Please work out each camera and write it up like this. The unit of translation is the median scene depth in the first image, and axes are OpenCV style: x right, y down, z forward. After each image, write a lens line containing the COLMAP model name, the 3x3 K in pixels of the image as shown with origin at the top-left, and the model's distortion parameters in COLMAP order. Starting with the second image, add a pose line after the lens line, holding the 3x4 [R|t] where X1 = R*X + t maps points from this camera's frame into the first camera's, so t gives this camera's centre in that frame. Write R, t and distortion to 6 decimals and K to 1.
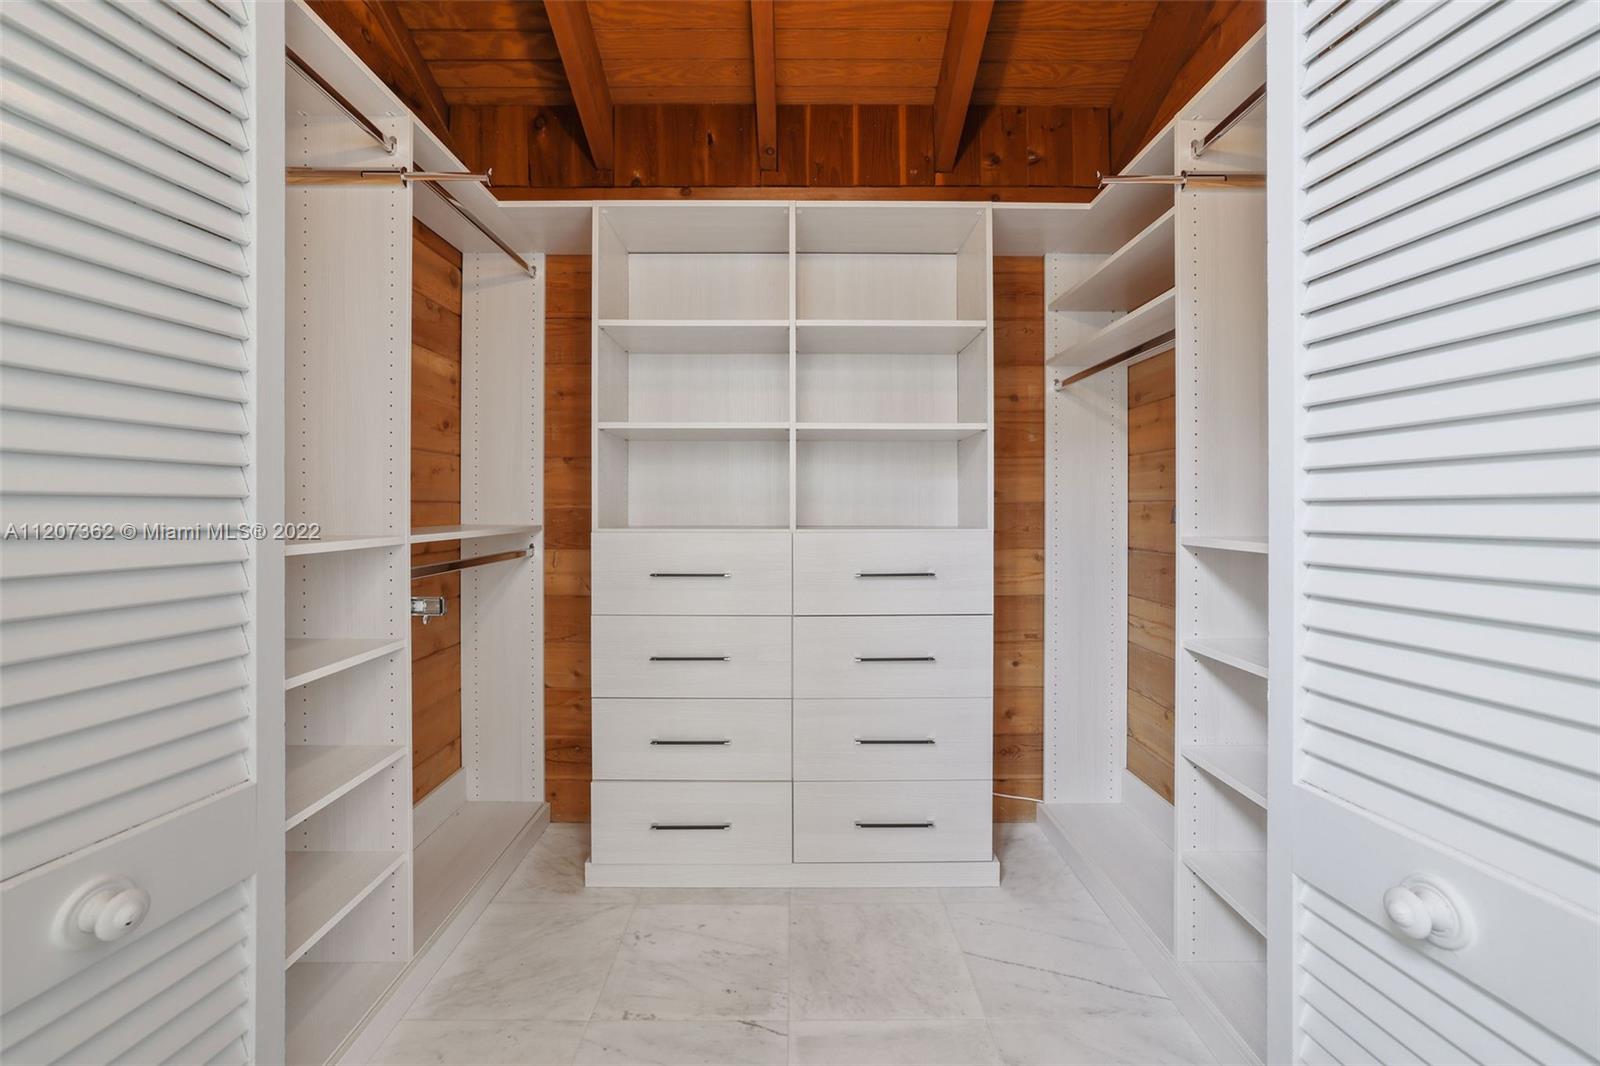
lens RADIAL K [[694.8, 0, 795.5], [0, 694.8, 520.1], [0, 0, 1]] dist [-0.039581, 0.009937]
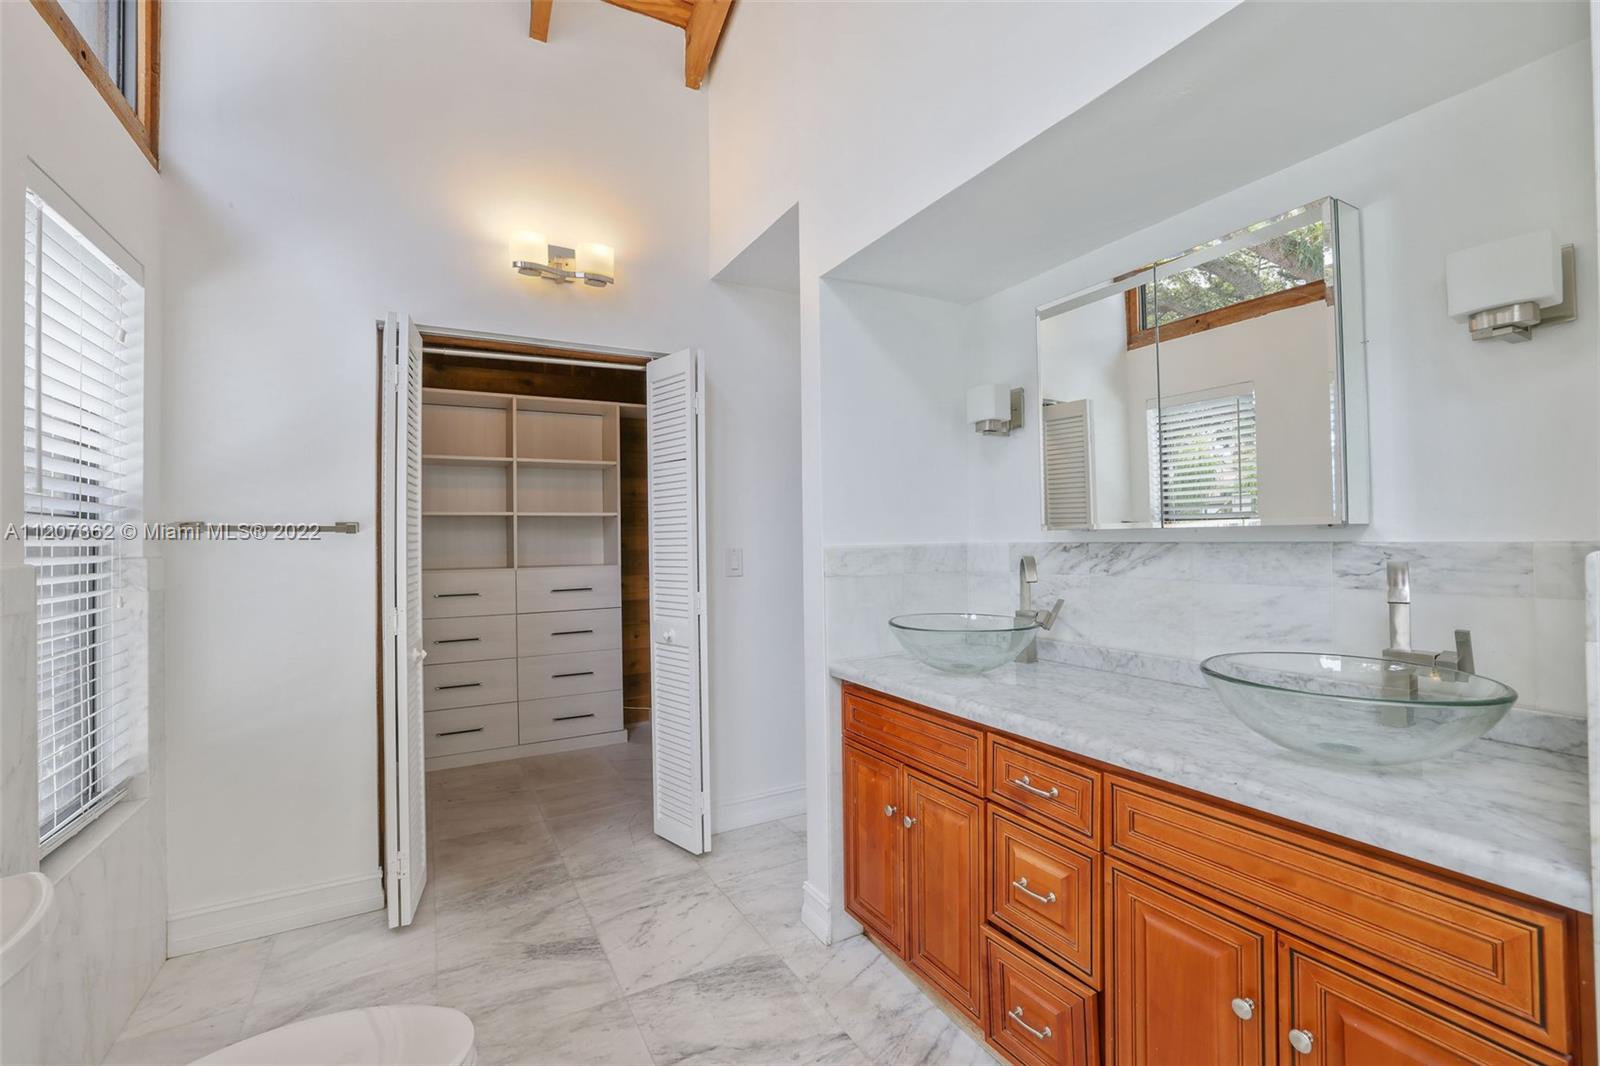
lens RADIAL K [[694.8, 0, 798.3], [0, 694.8, 531.6], [0, 0, 1]] dist [-0.039581, 0.009937]
pose [[0.876259, -0.000331, 0.481840, -0.222095], [0.010740, 0.999765, -0.018844, -0.040683], [-0.481720, 0.021687, 0.876057, -0.967967]]
